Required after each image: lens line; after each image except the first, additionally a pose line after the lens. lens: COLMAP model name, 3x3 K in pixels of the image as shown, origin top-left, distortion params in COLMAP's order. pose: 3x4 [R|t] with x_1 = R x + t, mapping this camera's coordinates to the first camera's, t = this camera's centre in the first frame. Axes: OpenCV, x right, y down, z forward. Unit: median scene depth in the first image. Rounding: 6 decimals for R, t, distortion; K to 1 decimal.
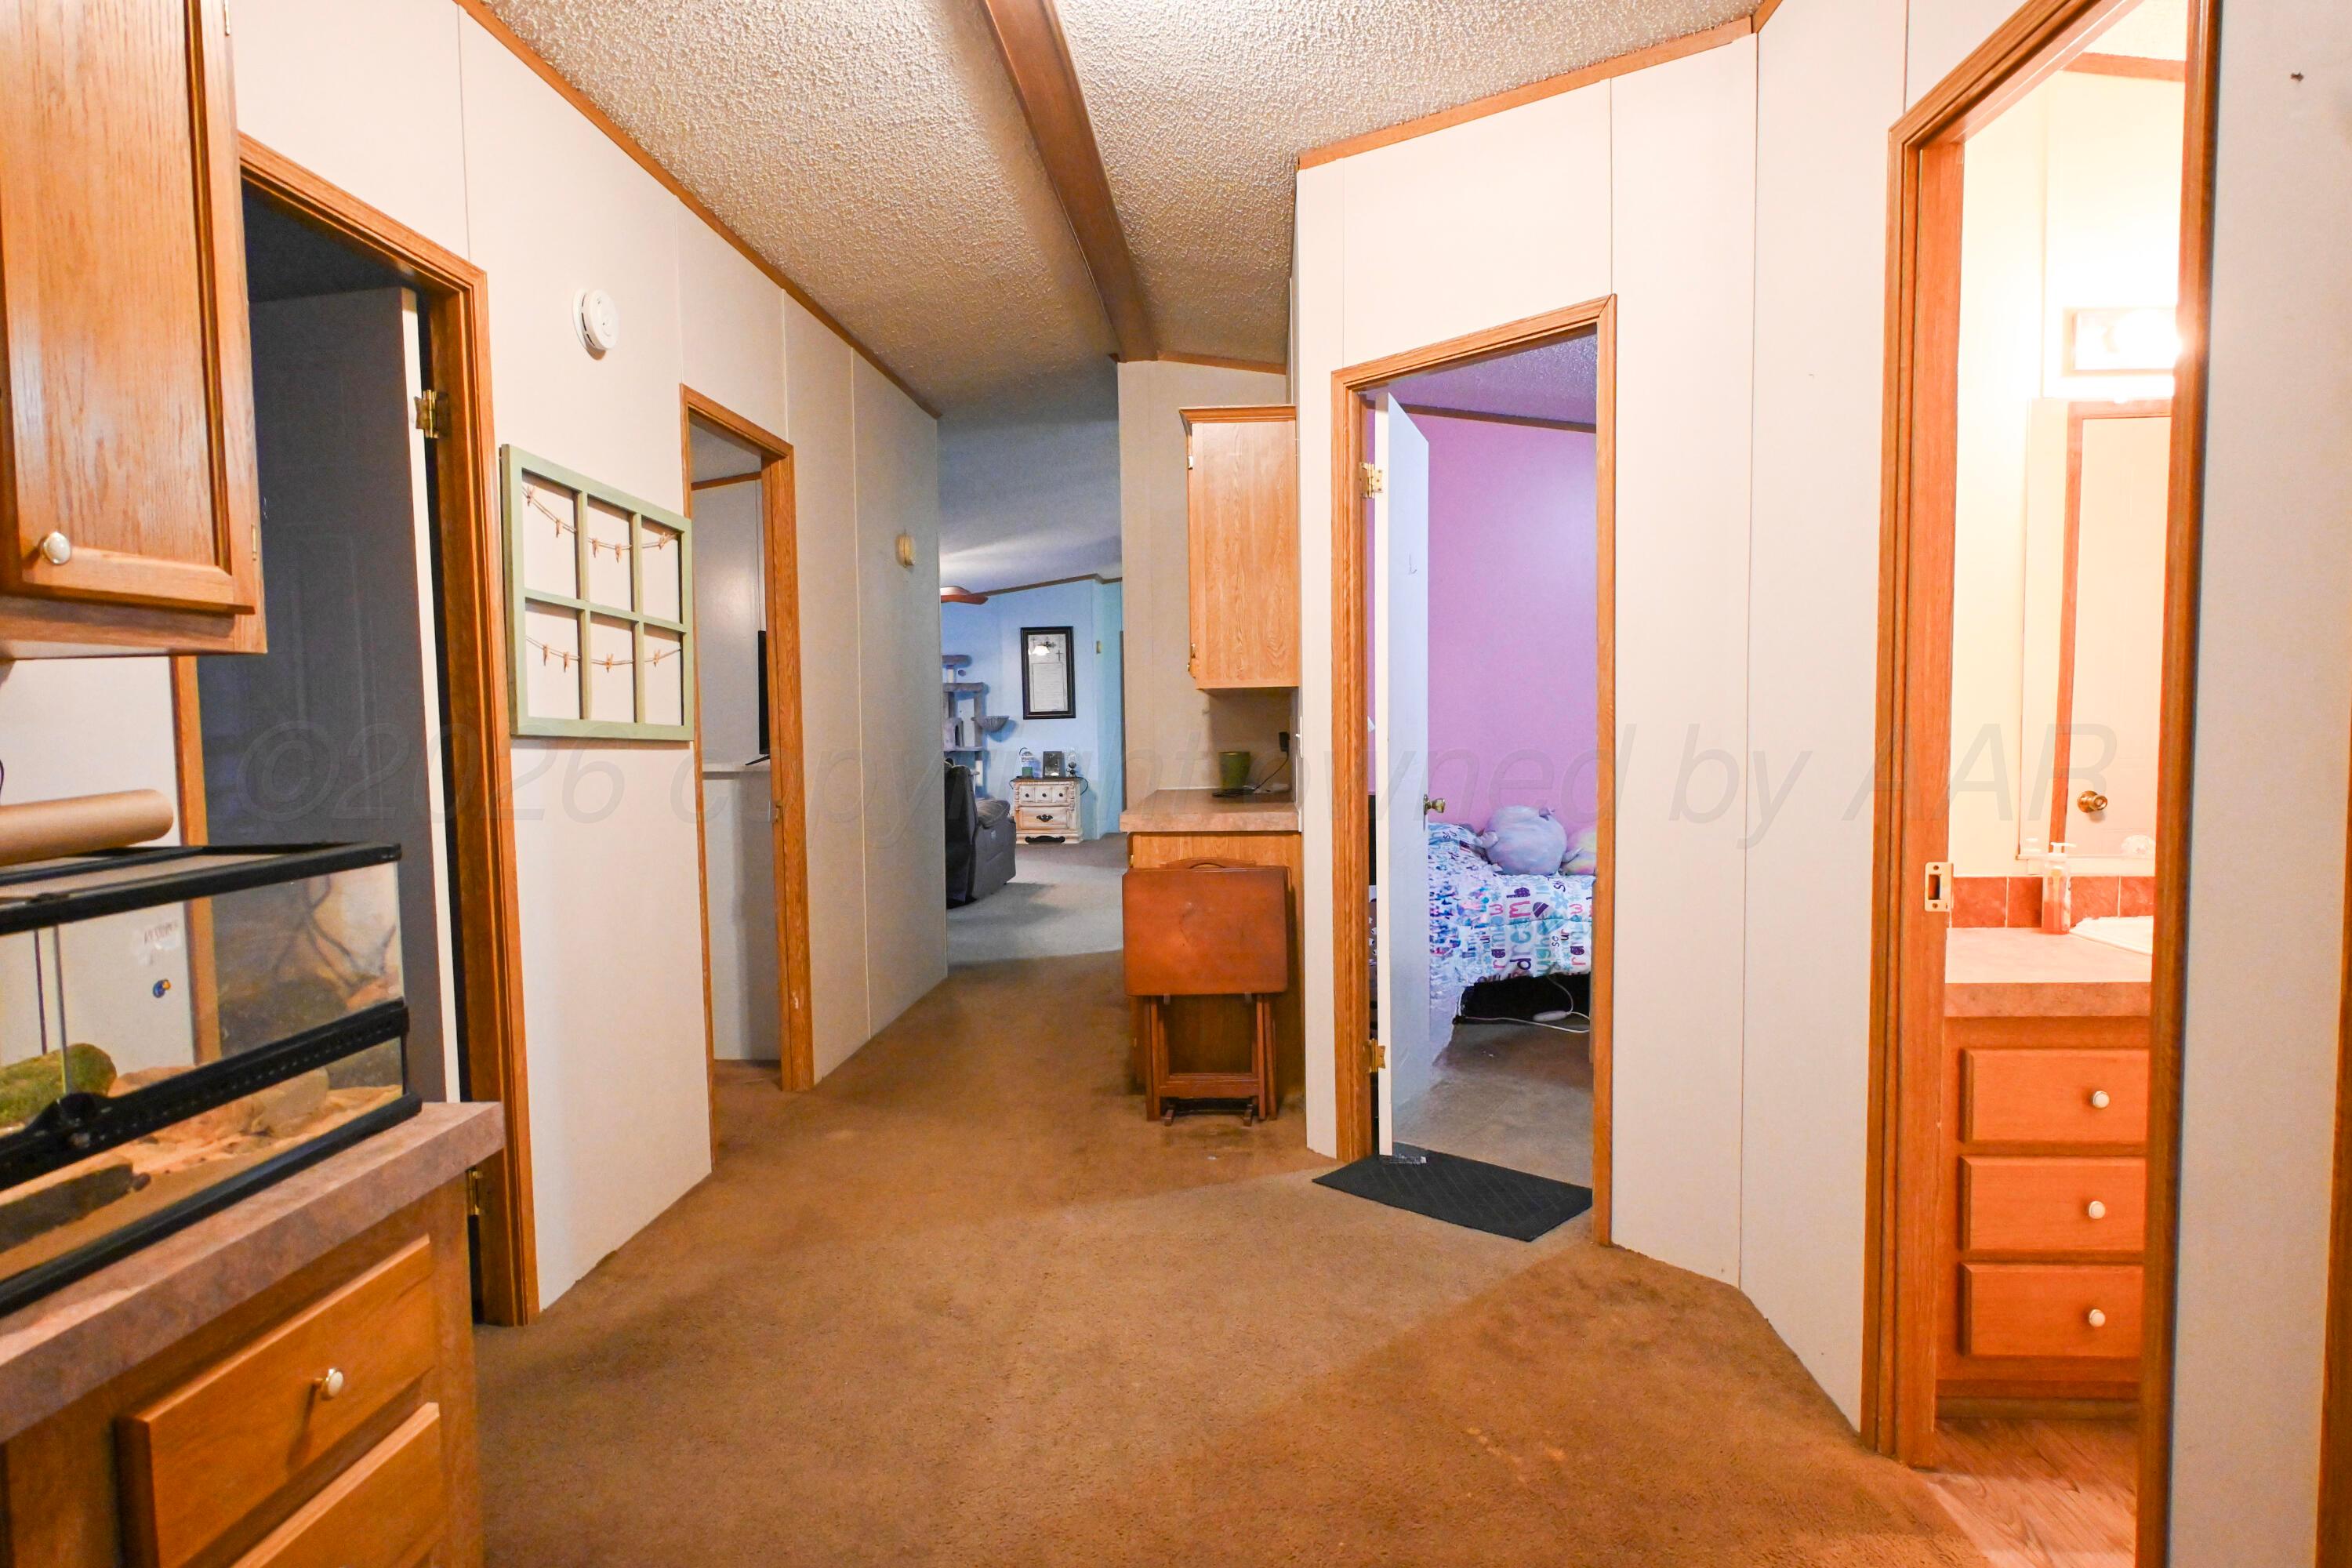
lens RADIAL K [[1366.6, 0, 1184.4], [0, 1366.6, 790.5], [0, 0, 1]] dist [0.003131, 0.000270]
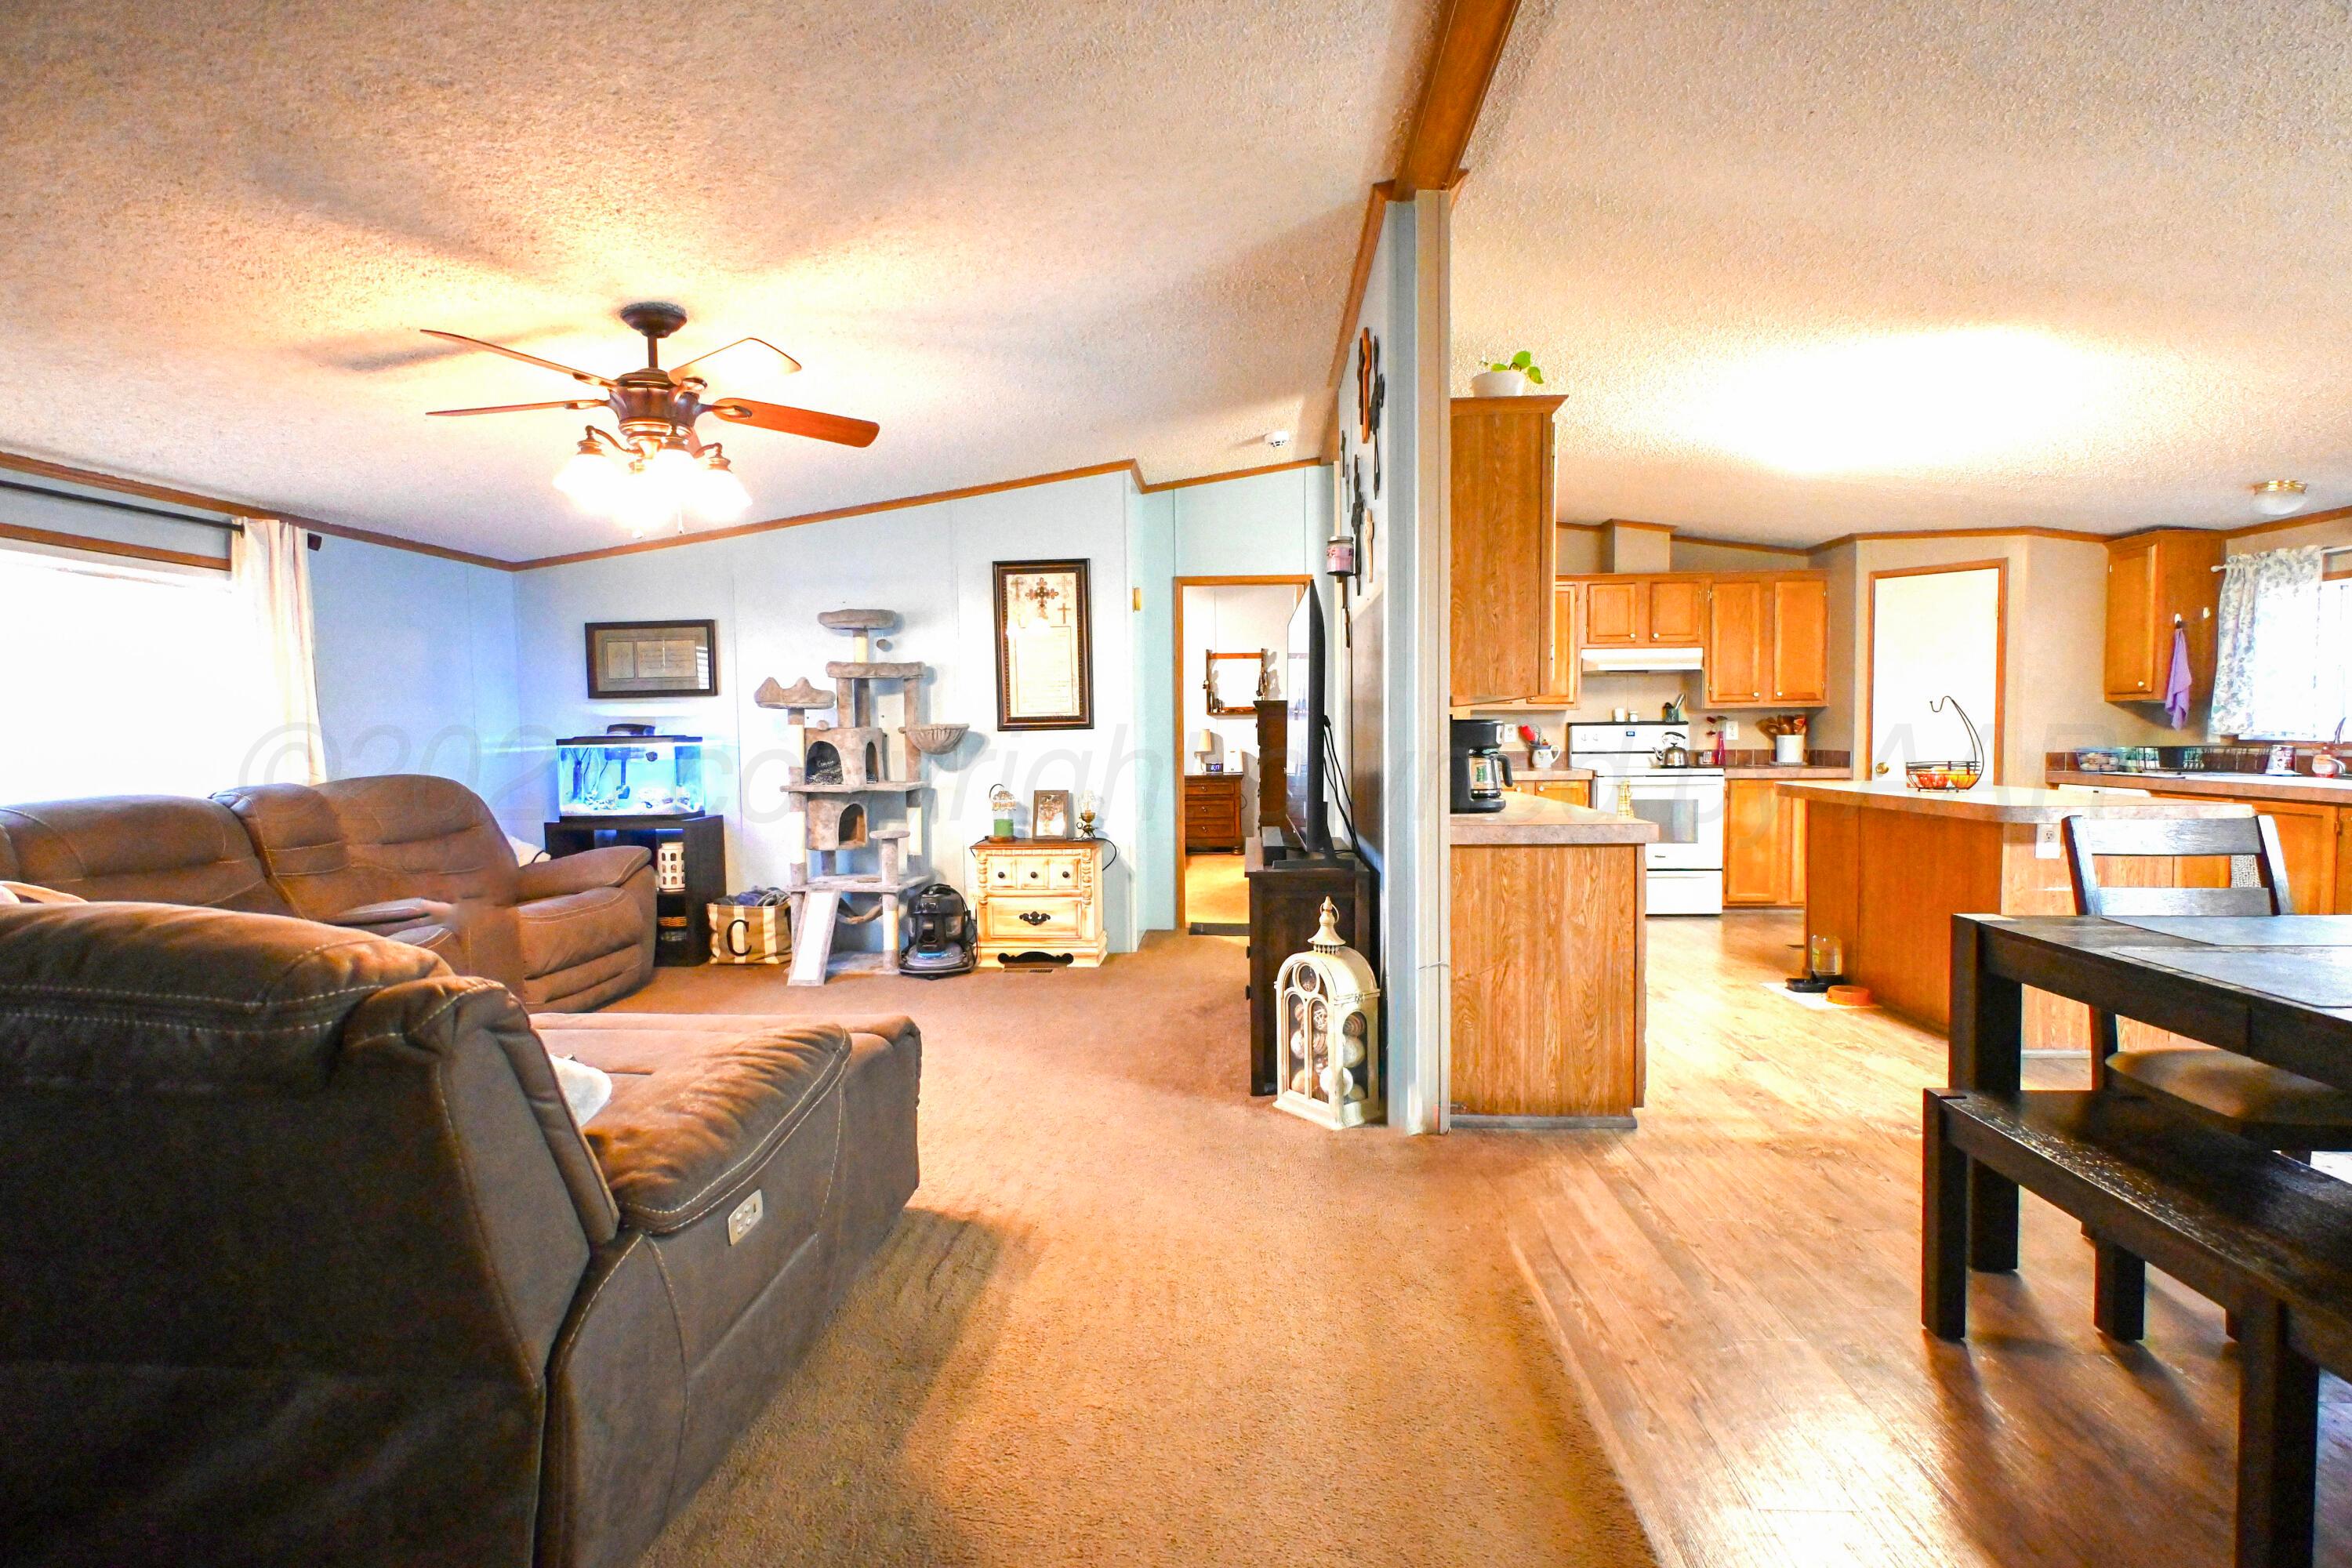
lens RADIAL K [[1165.2, 0, 1179.3], [0, 1165.2, 784.9], [0, 0, 1]] dist [-0.004587, 0.003912]
pose [[0.999989, 0.002920, 0.003755, -0.047764], [-0.002869, 0.999905, -0.013454, -0.024969], [-0.003794, 0.013443, 0.999902, 0.541765]]
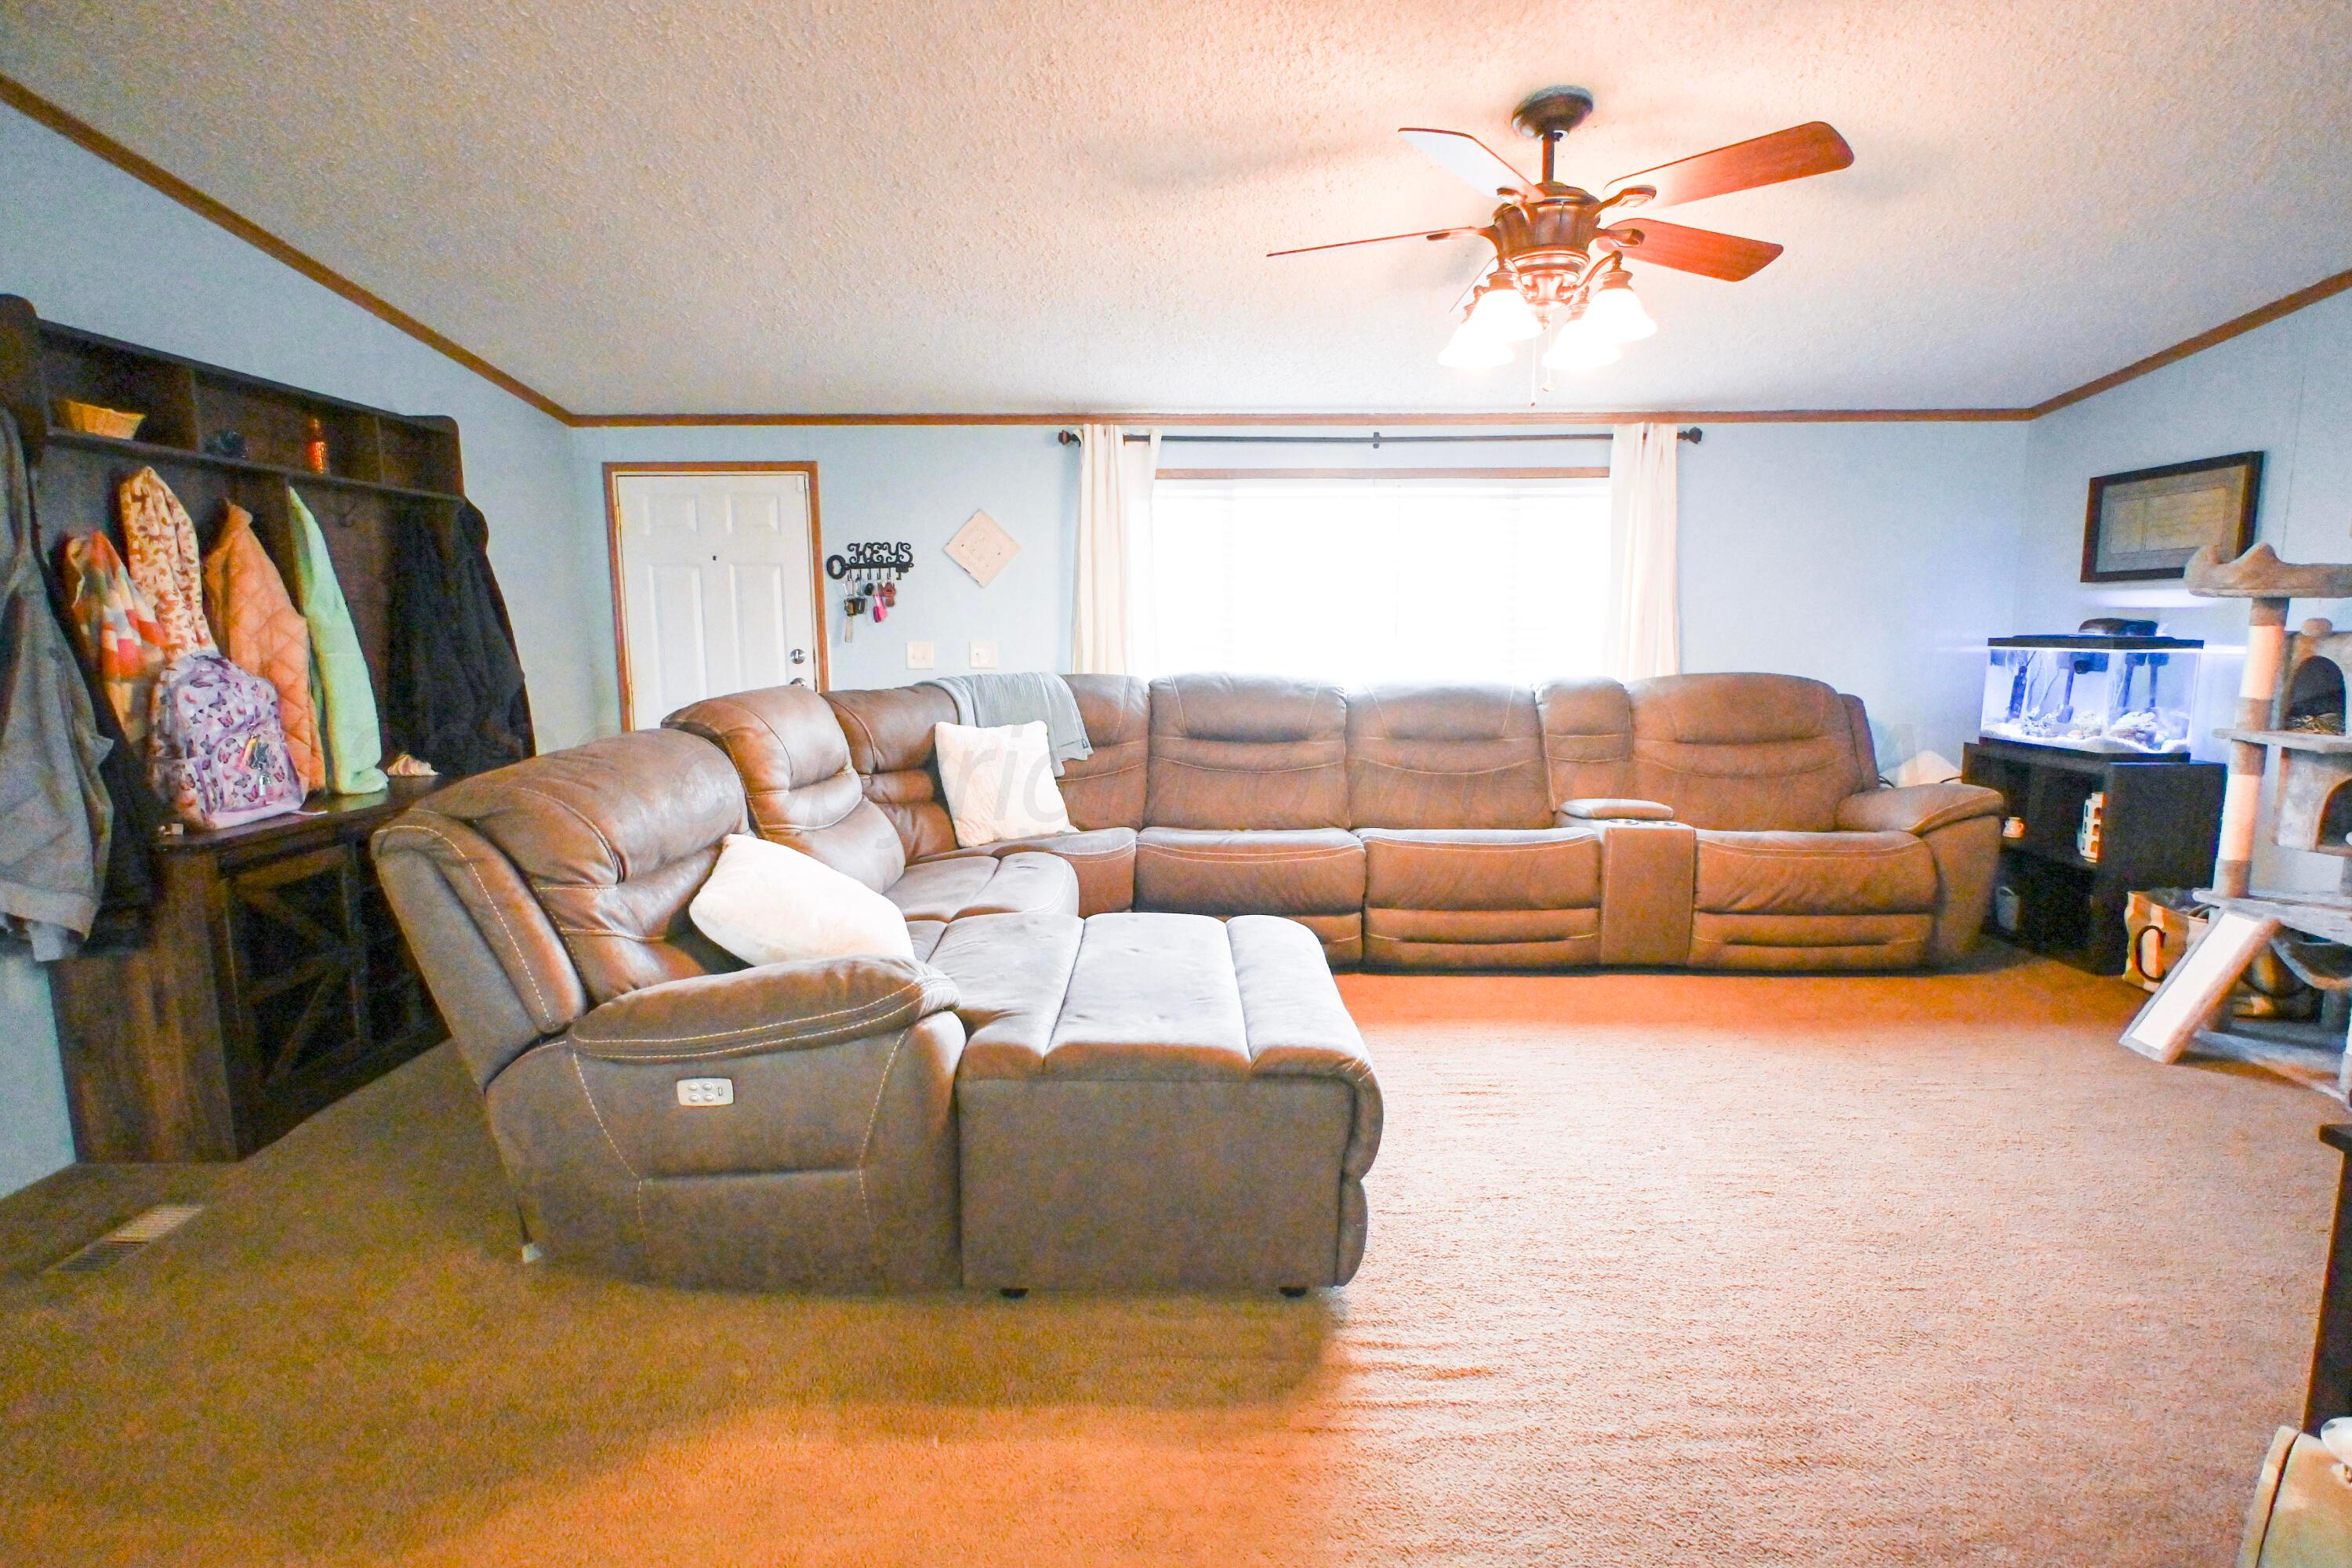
lens RADIAL K [[1165.2, 0, 1170.6], [0, 1165.2, 785.6], [0, 0, 1]] dist [-0.004587, 0.003912]
pose [[0.061669, 0.157730, -0.985555, 0.049808], [-0.059072, 0.986280, 0.154149, -0.043489], [0.996347, 0.048713, 0.070141, 0.722887]]
